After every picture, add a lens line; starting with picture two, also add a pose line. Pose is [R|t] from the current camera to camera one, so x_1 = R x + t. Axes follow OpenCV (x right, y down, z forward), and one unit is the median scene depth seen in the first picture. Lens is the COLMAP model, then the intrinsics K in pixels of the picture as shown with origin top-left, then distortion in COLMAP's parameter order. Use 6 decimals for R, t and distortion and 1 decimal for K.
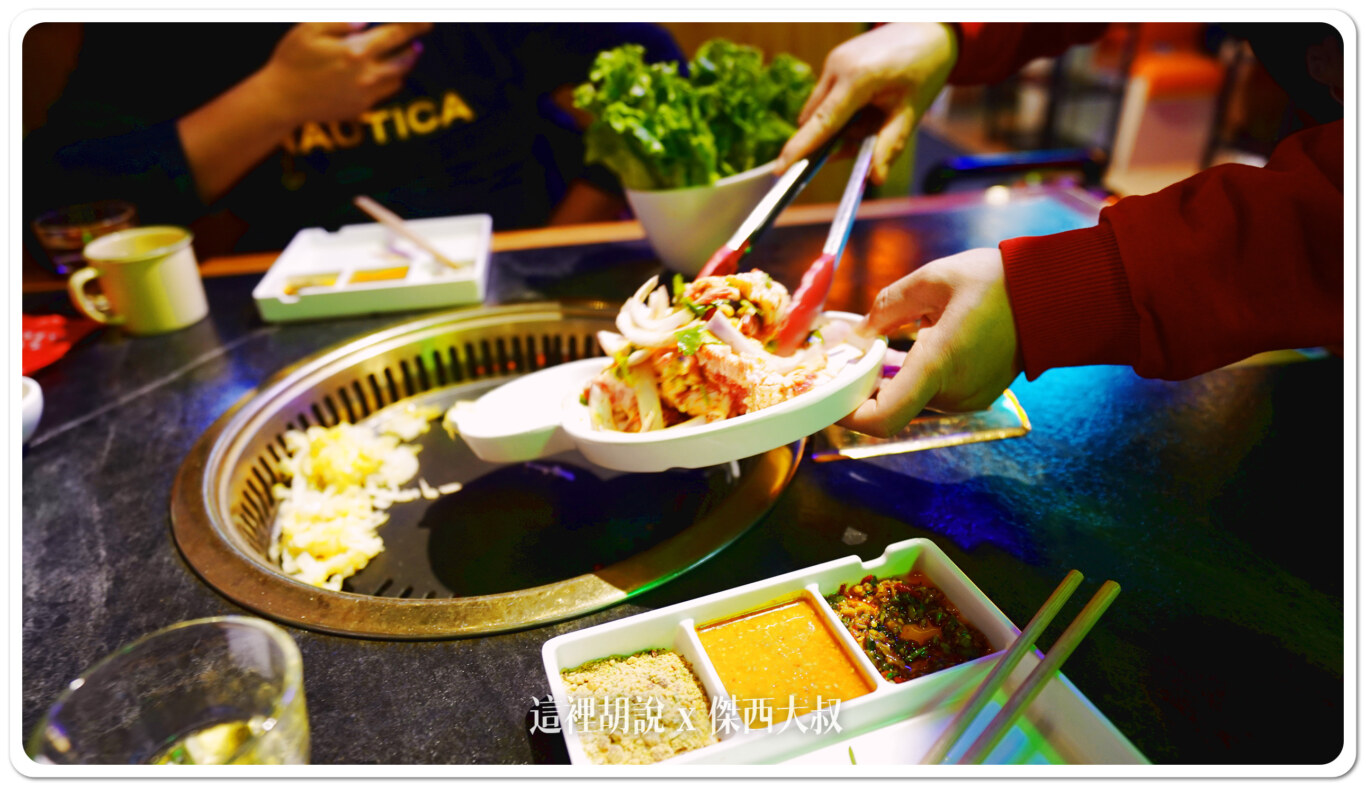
lens RADIAL K [[863.2, 0, 683.0], [0, 863.2, 393.5], [0, 0, 1]] dist [-0.028648, 0.050769]
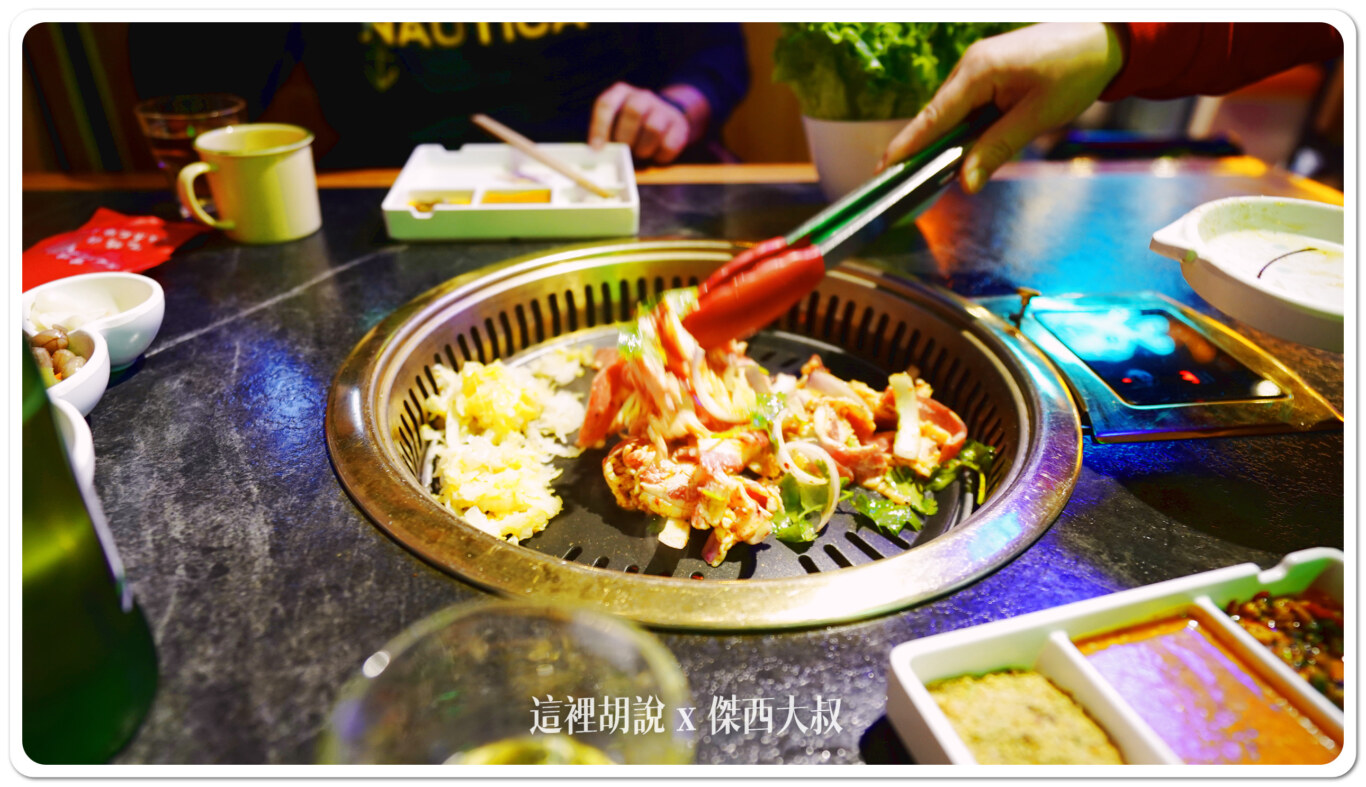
lens RADIAL K [[863.2, 0, 683.0], [0, 863.2, 393.5], [0, 0, 1]] dist [-0.028648, 0.050769]
pose [[0.997413, 0.071842, -0.002610, -0.264067], [-0.071763, 0.997156, 0.023030, 0.045531], [0.004257, -0.022783, 0.999731, 0.188640]]
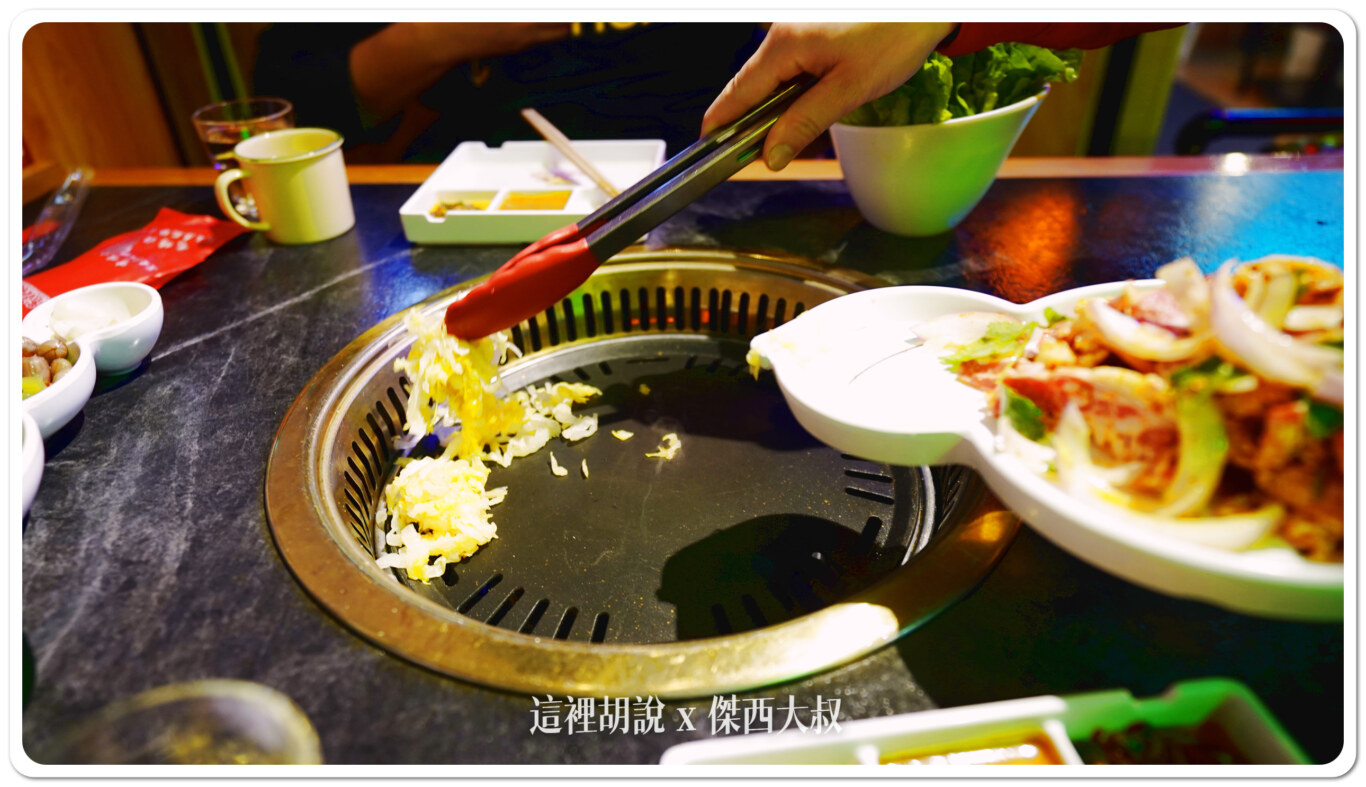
lens RADIAL K [[863.2, 0, 683.0], [0, 863.2, 393.5], [0, 0, 1]] dist [-0.028648, 0.050769]
pose [[0.977239, 0.125074, -0.171350, -0.045858], [-0.111352, 0.989920, 0.087518, -0.055460], [0.180569, -0.066446, 0.981315, 0.230229]]
